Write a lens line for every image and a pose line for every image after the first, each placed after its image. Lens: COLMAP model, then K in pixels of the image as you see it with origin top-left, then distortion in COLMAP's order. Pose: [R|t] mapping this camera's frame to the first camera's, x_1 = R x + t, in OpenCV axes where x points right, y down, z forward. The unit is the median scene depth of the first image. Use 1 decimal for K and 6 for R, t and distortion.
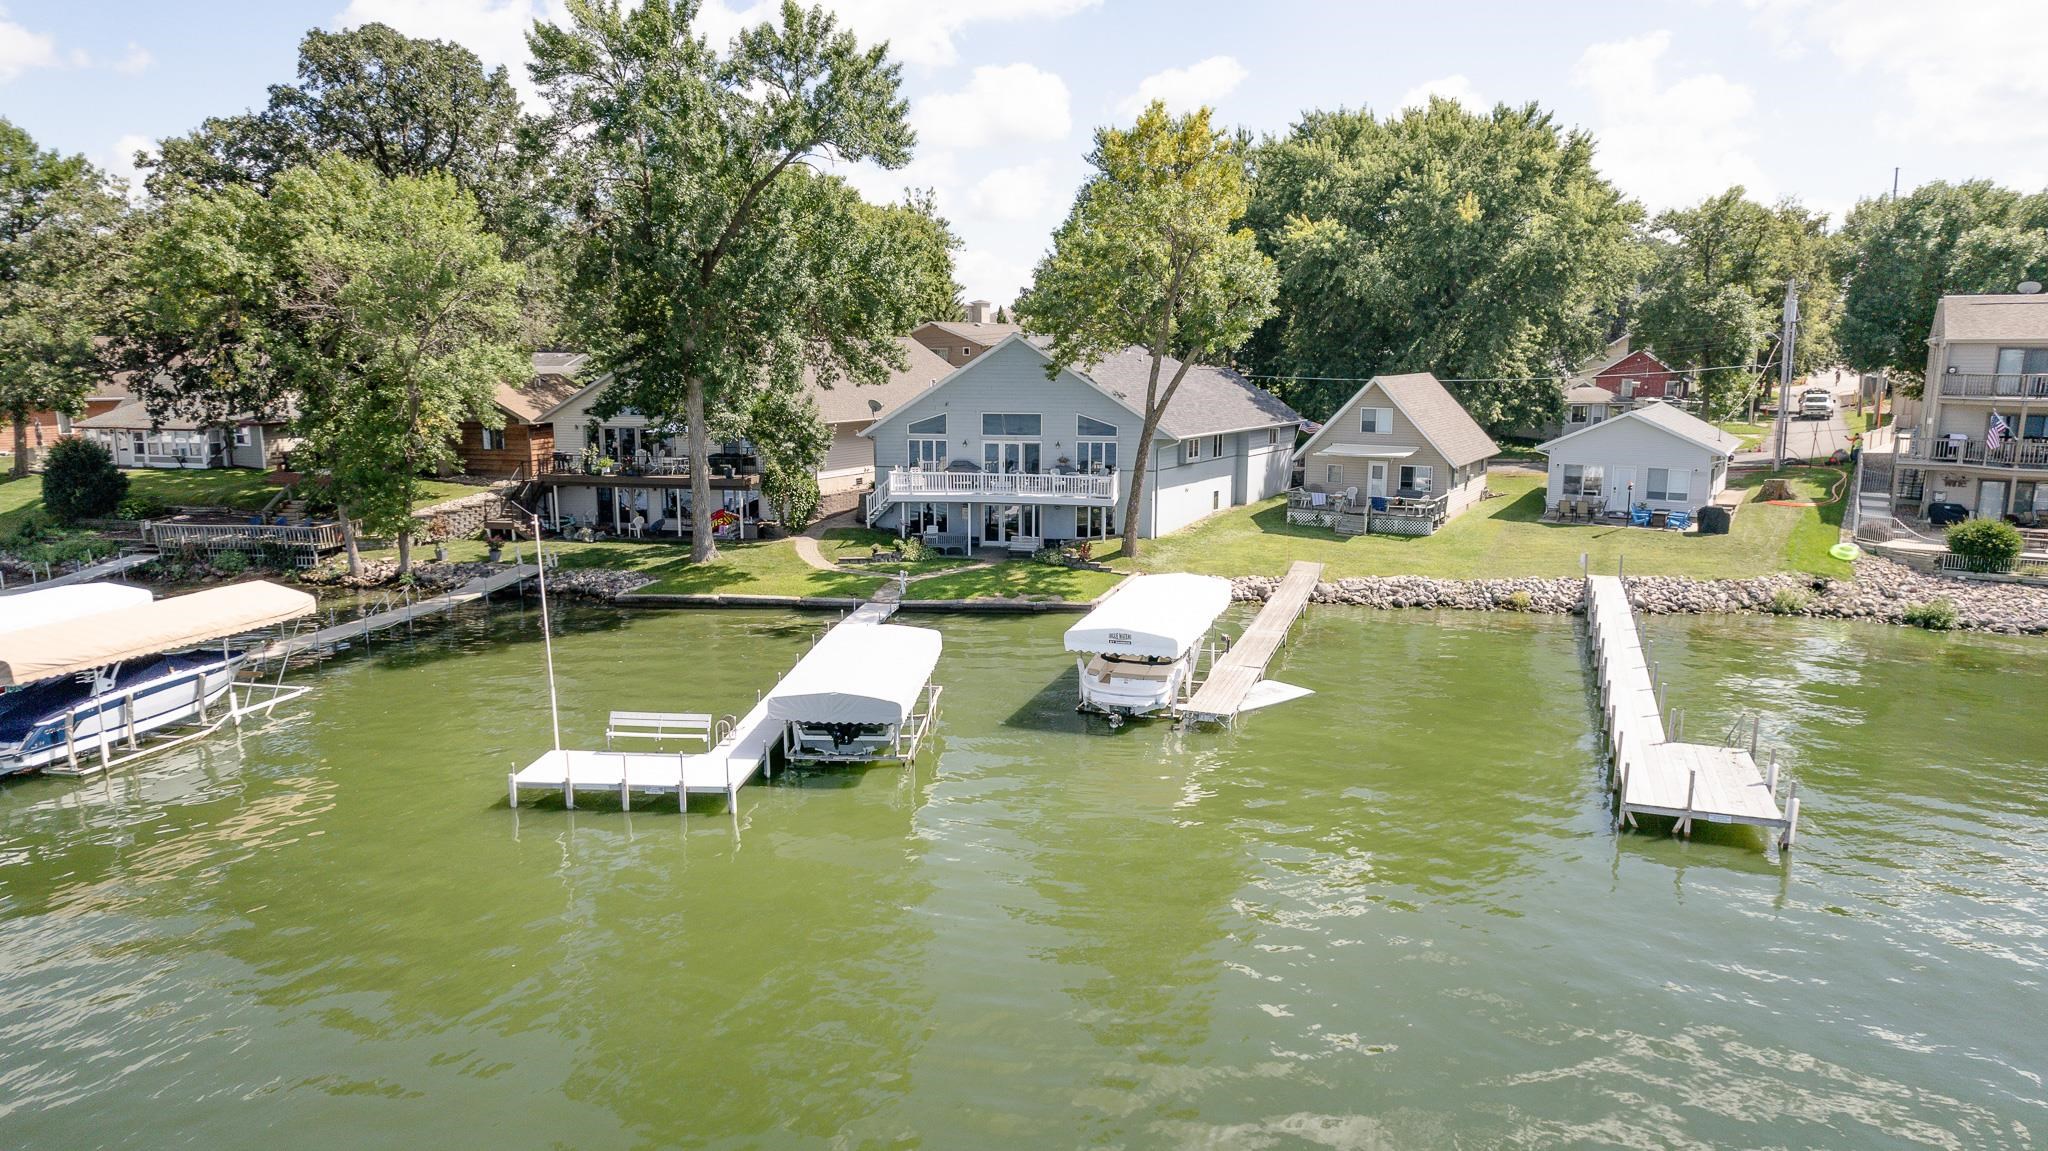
lens RADIAL K [[1300.2, 0, 1030.8], [0, 1300.2, 586.4], [0, 0, 1]] dist [-0.067935, 0.076243]
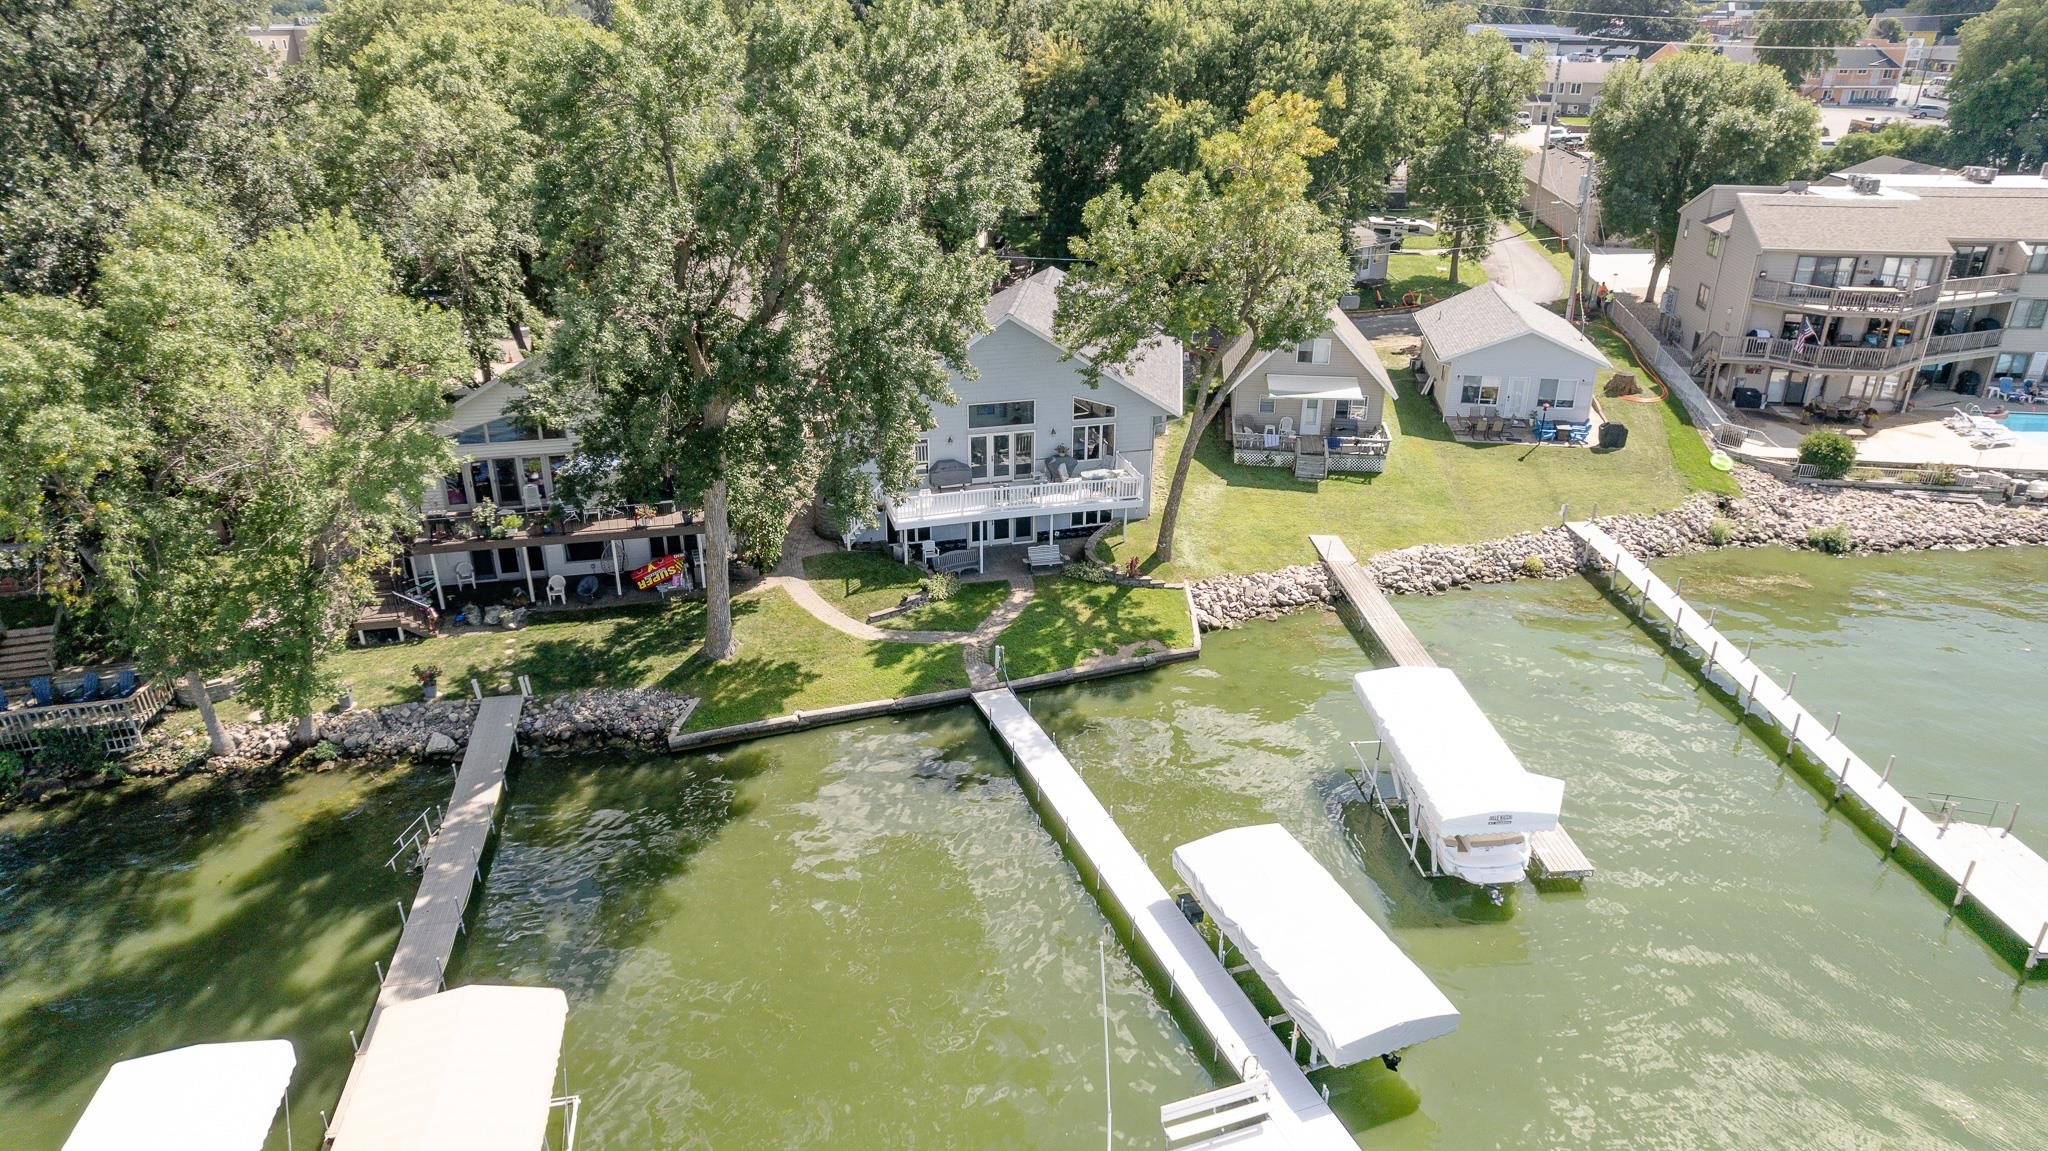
lens RADIAL K [[1300.2, 0, 1030.8], [0, 1300.2, 586.4], [0, 0, 1]] dist [-0.067935, 0.076243]
pose [[0.912065, -0.166683, 0.374638, -0.347933], [0.071259, 0.964180, 0.255498, -0.237104], [-0.403806, -0.206335, 0.891273, 0.186666]]
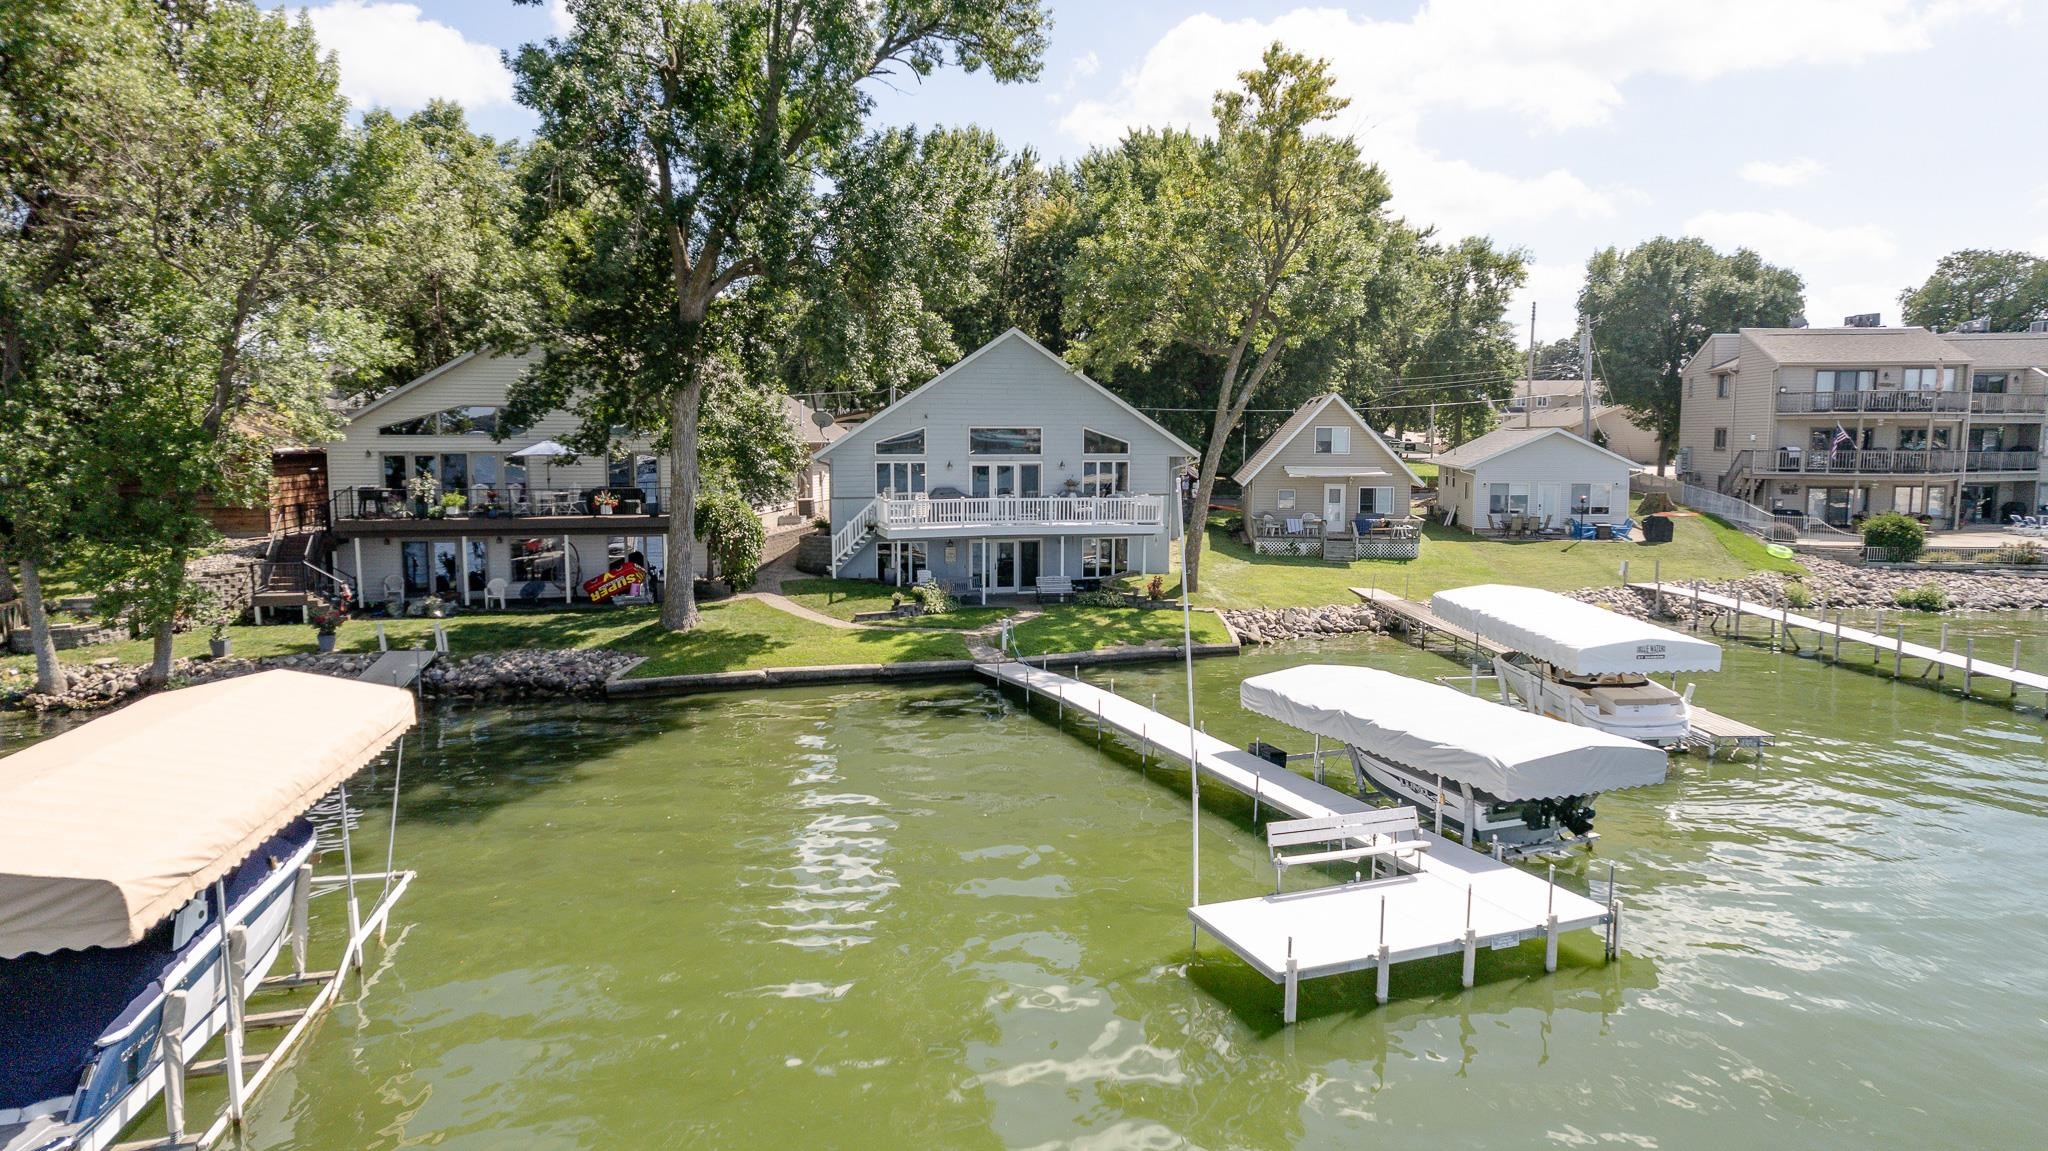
lens RADIAL K [[1300.2, 0, 1030.8], [0, 1300.2, 586.4], [0, 0, 1]] dist [-0.067935, 0.076243]
pose [[0.907563, -0.049117, 0.417033, -0.344285], [0.076957, 0.995770, -0.050199, 0.006807], [-0.412804, 0.077653, 0.907504, 0.270347]]
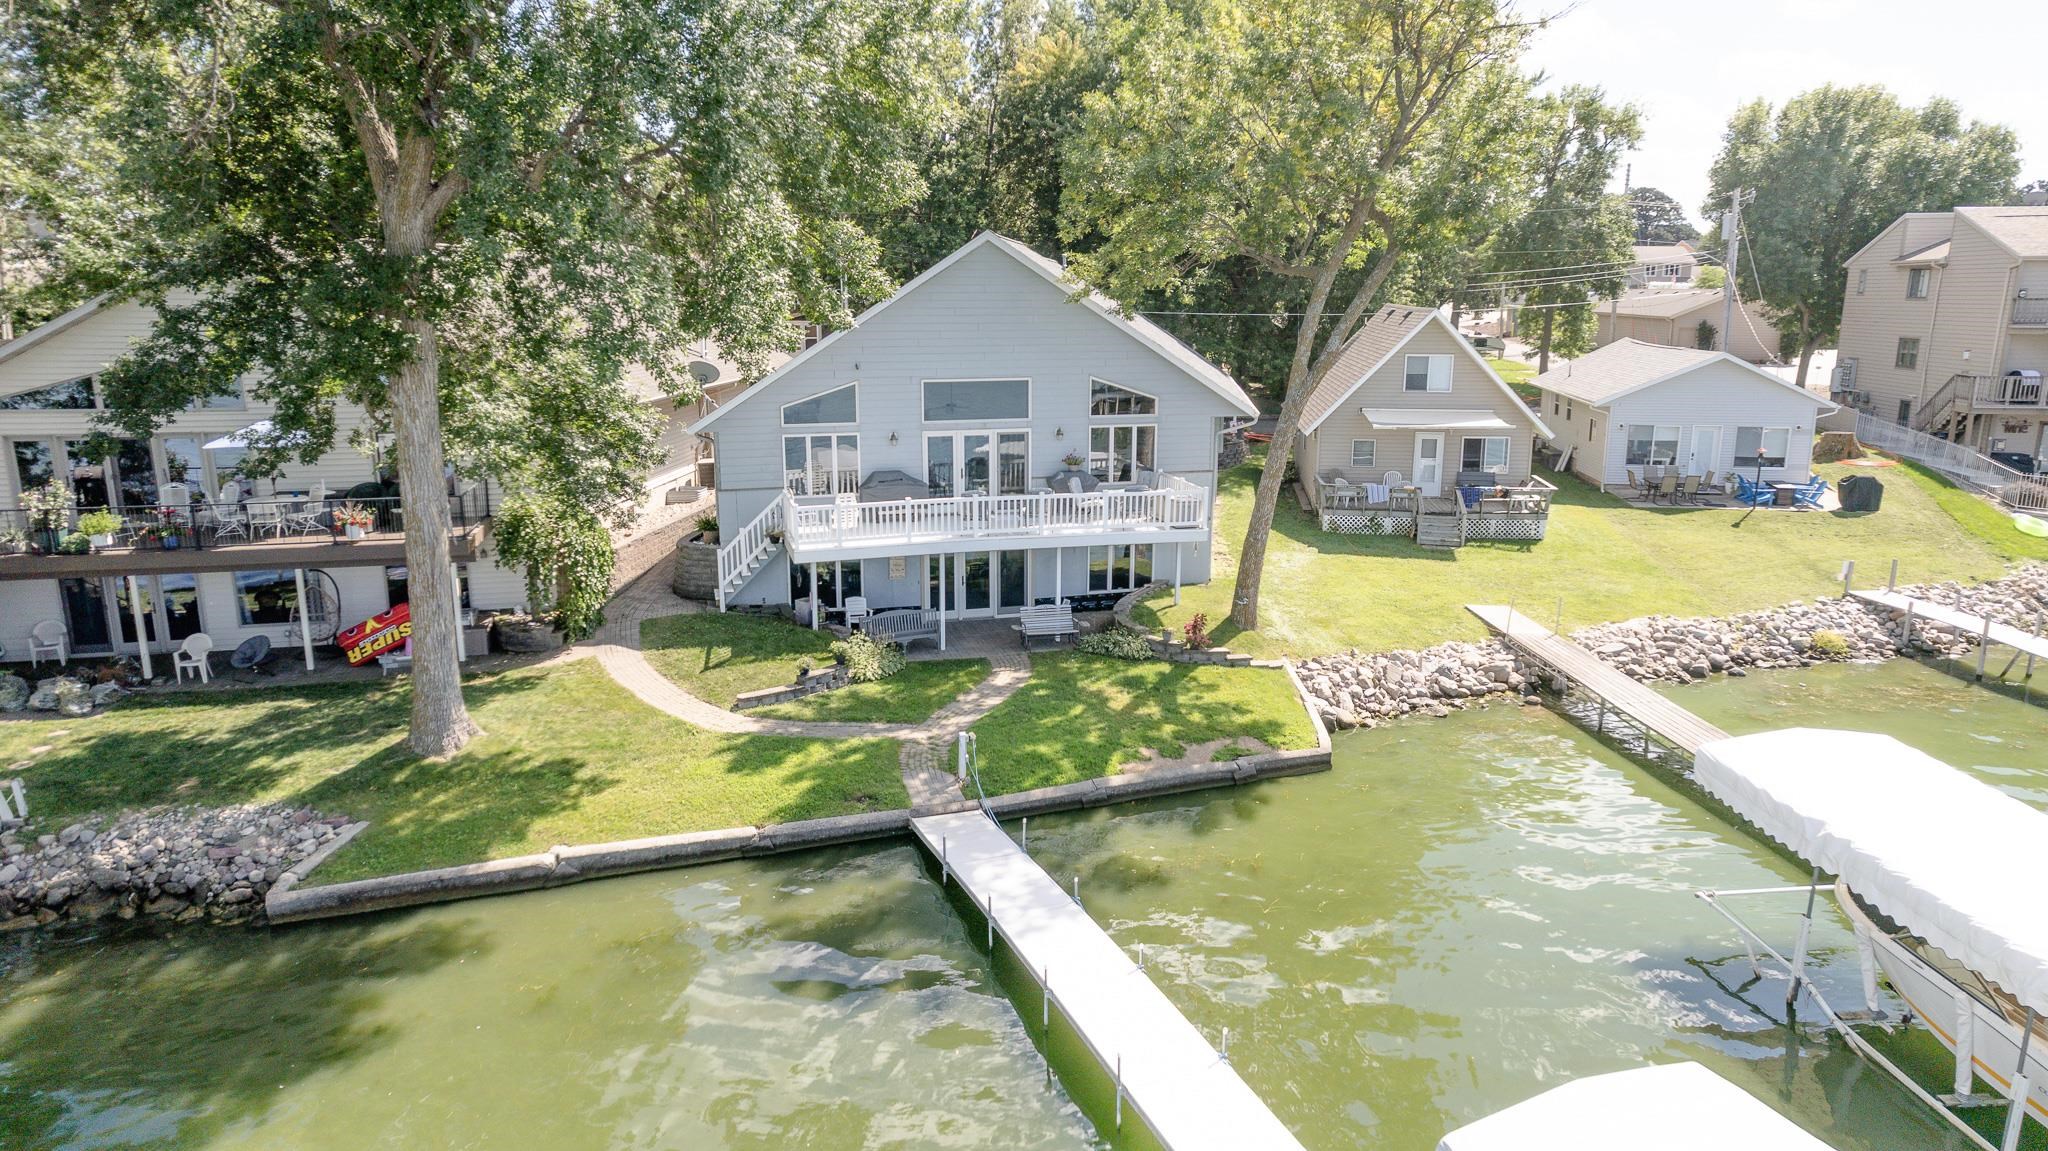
lens RADIAL K [[1300.2, 0, 1030.8], [0, 1300.2, 586.4], [0, 0, 1]] dist [-0.067935, 0.076243]
pose [[0.909369, -0.094675, 0.405075, -0.226008], [0.076675, 0.995221, 0.060473, -0.078264], [-0.408864, -0.023933, 0.912282, 0.490683]]
